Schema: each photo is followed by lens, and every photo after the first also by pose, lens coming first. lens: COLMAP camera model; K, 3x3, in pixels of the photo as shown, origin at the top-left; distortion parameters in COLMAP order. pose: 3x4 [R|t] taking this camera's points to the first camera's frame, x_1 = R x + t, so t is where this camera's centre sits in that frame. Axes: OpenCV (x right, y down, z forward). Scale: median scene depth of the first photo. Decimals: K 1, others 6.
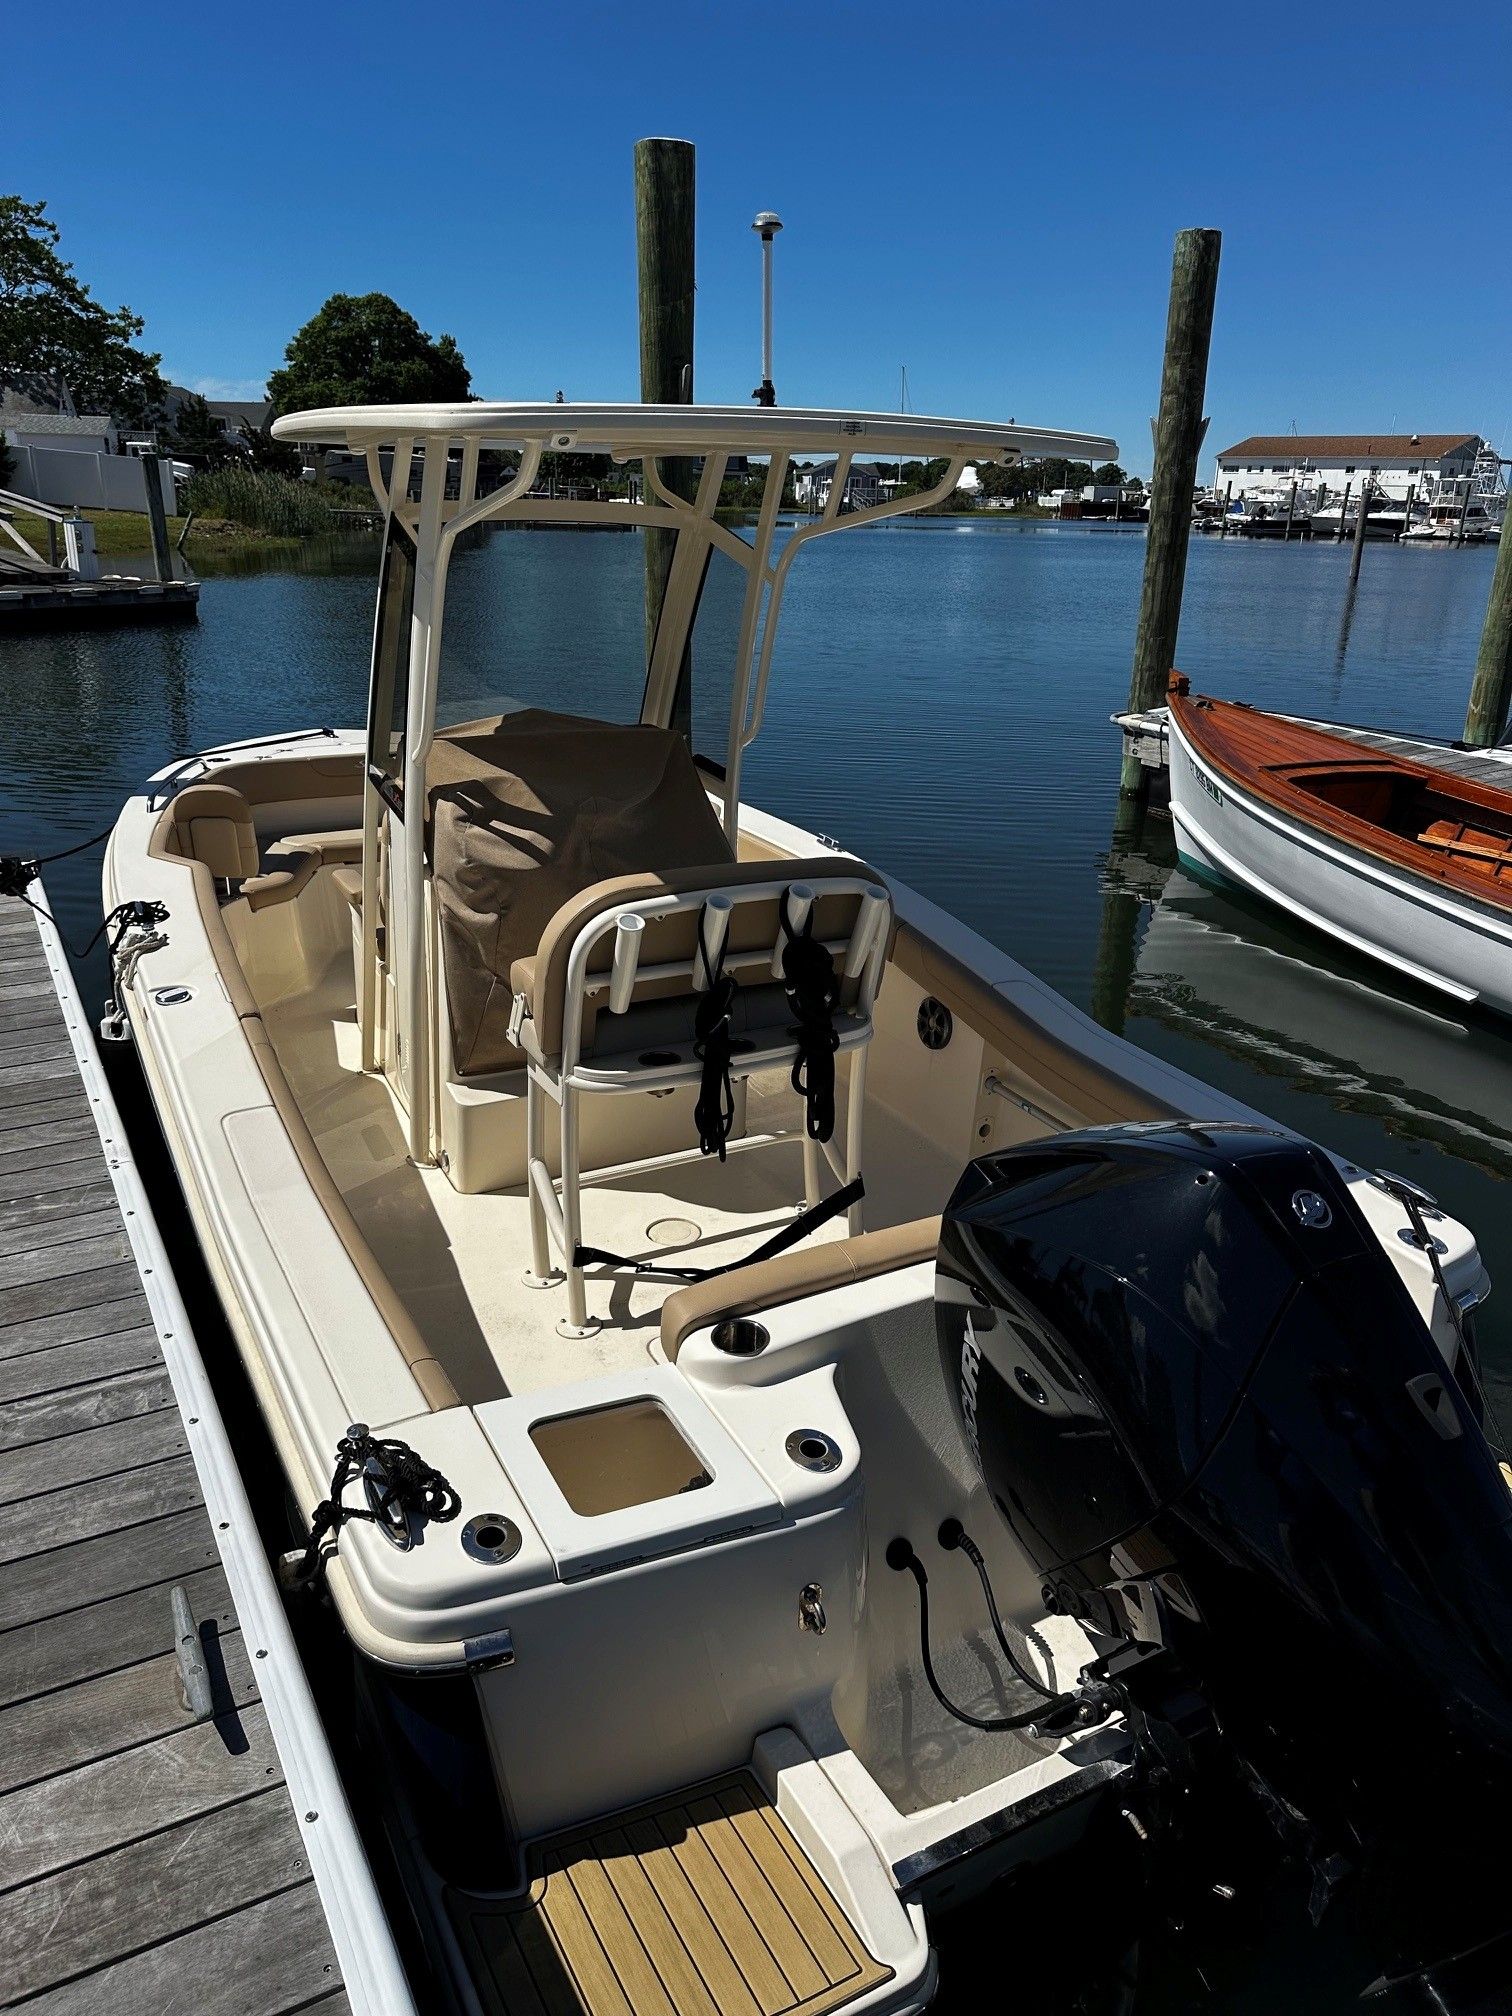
lens RADIAL K [[1423.8, 0, 753.9], [0, 1423.8, 1031.9], [0, 0, 1]] dist [0.015393, -0.024484]
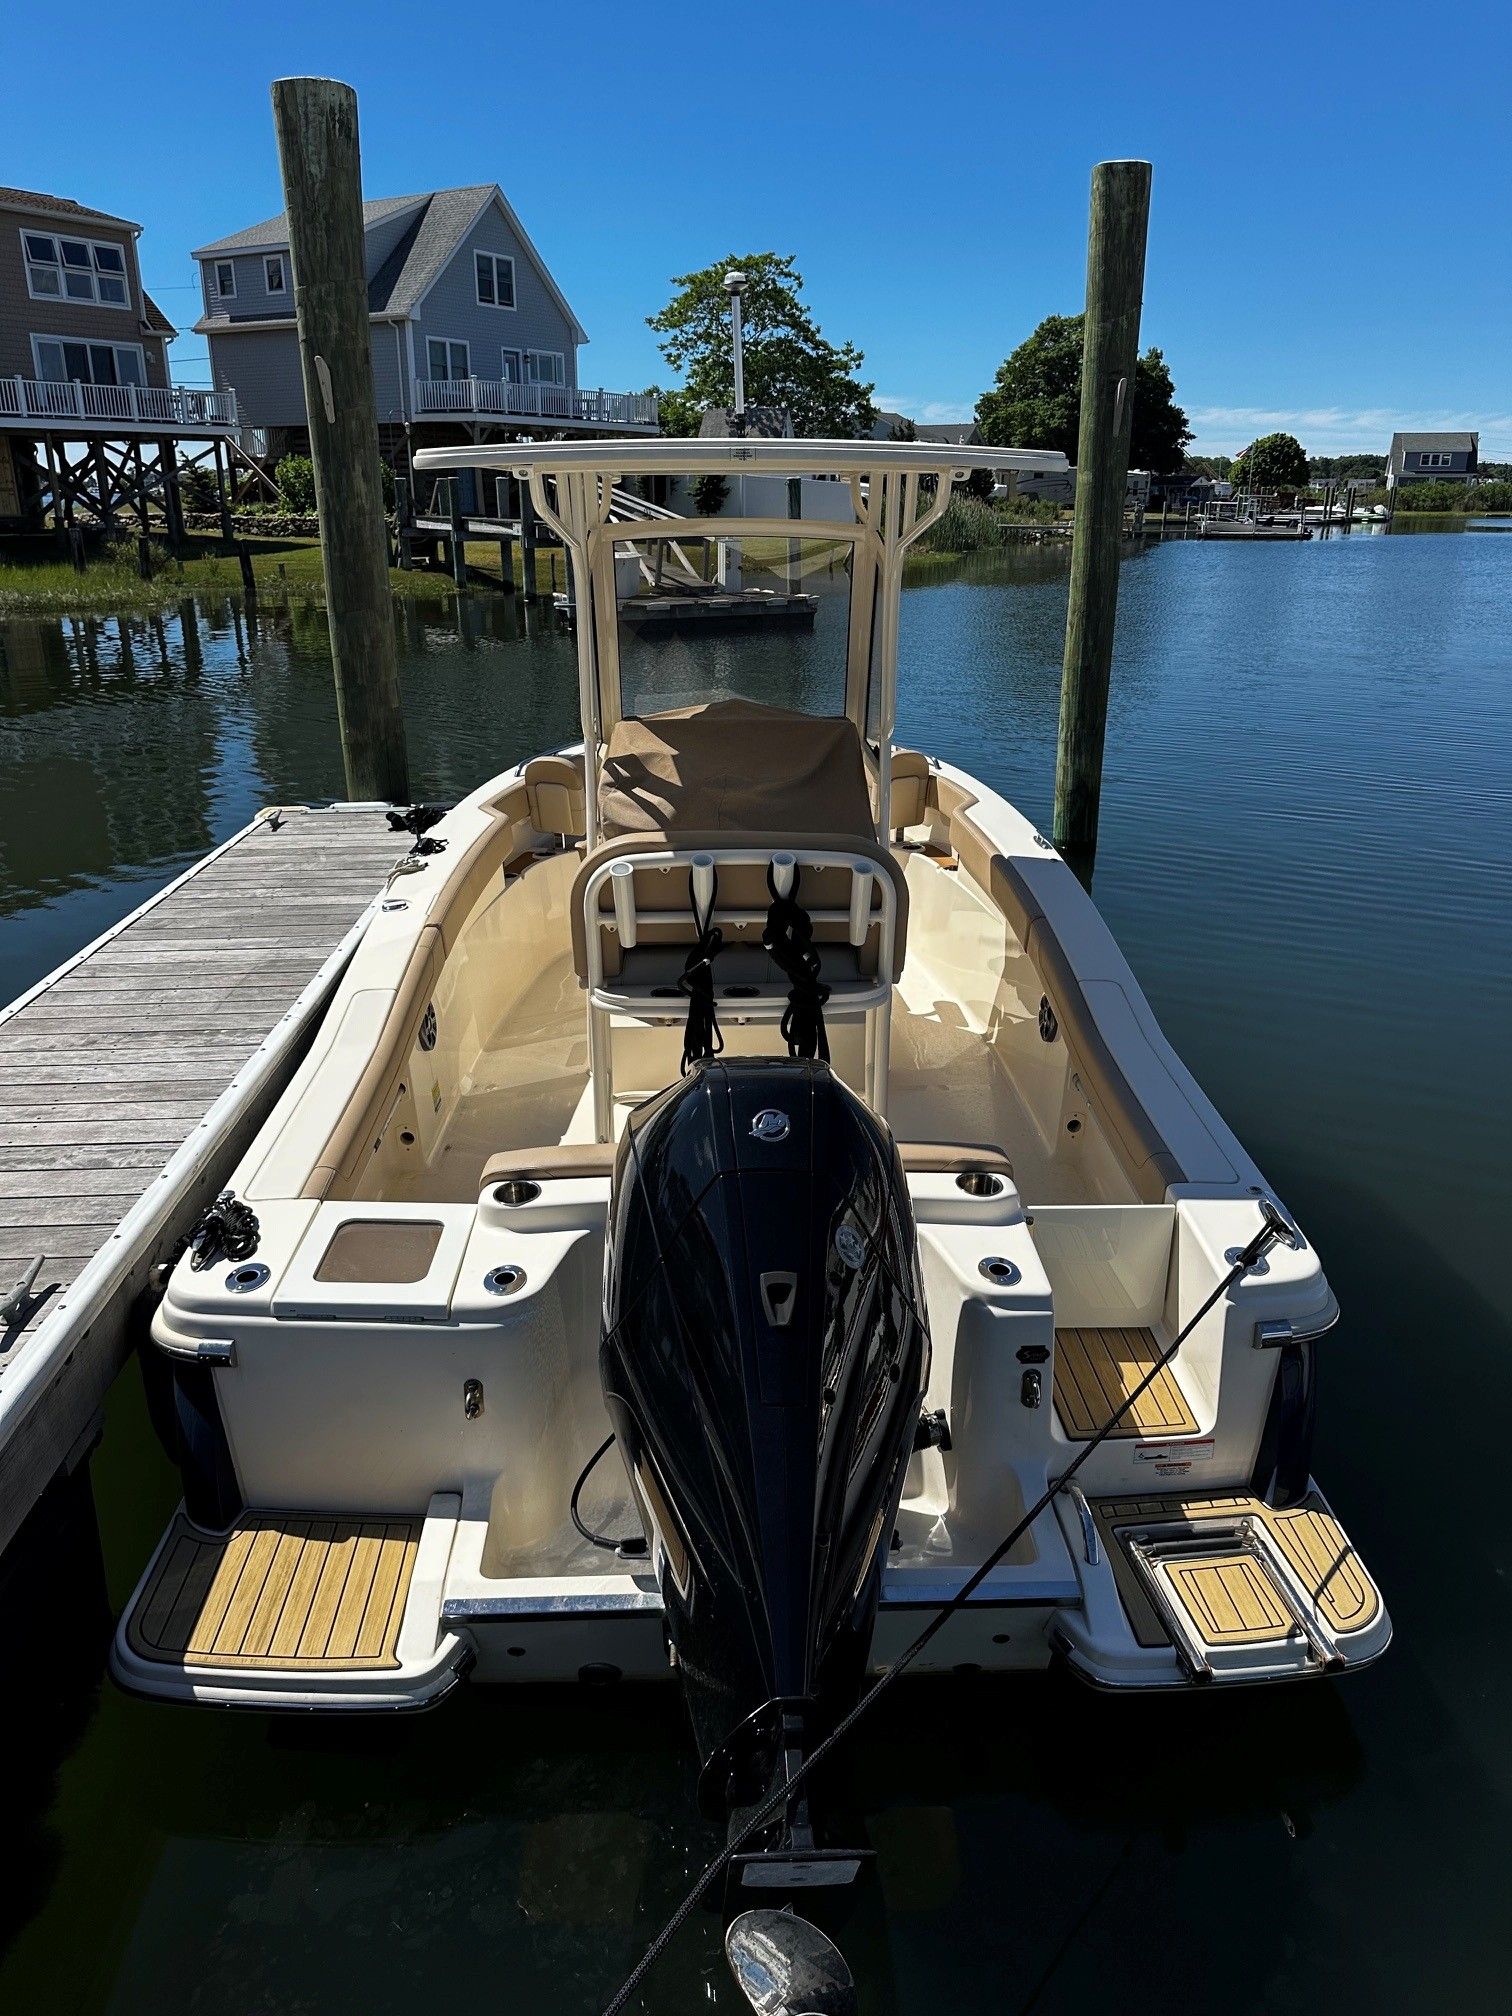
lens RADIAL K [[1424.9, 0, 747.4], [0, 1424.9, 1025.4], [0, 0, 1]] dist [0.025937, -0.057508]
pose [[0.893414, 0.132562, -0.429231, 0.220832], [-0.138067, 0.990251, 0.018448, 0.006528], [0.427492, 0.042781, 0.903006, -0.012130]]
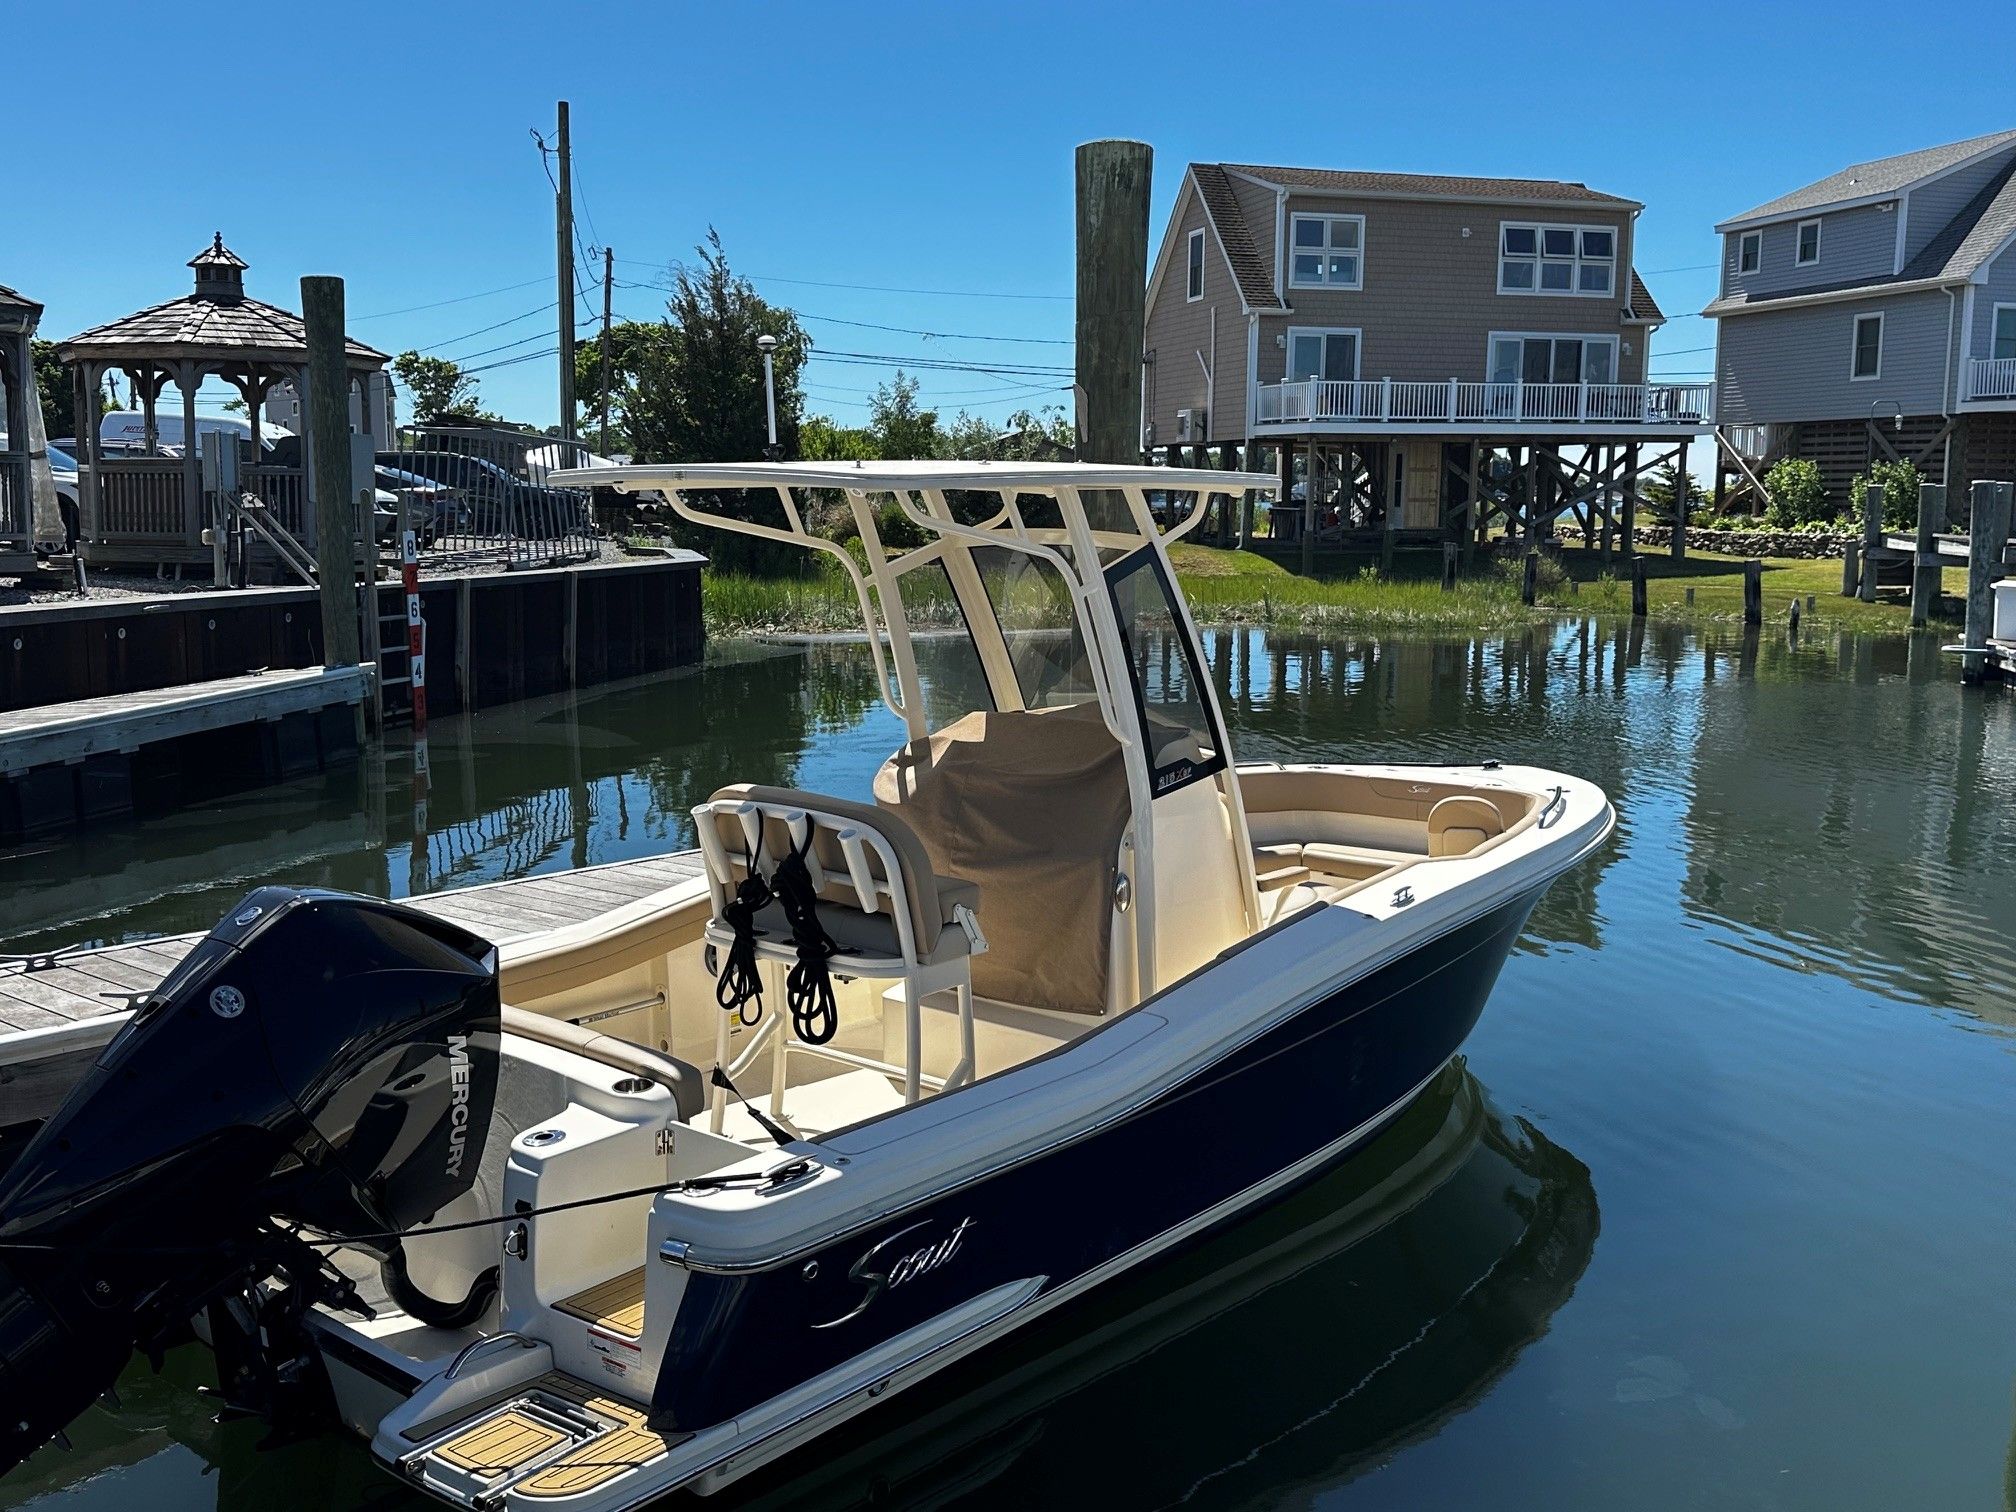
lens RADIAL K [[1930.7, 0, 996.4], [0, 1930.7, 748.3], [0, 0, 1]] dist [0.029303, 0.000000]
pose [[0.338910, 0.092345, -0.936276, 0.721021], [-0.326187, 0.944978, -0.024868, -0.074587], [0.882464, 0.313829, 0.350384, 0.236938]]
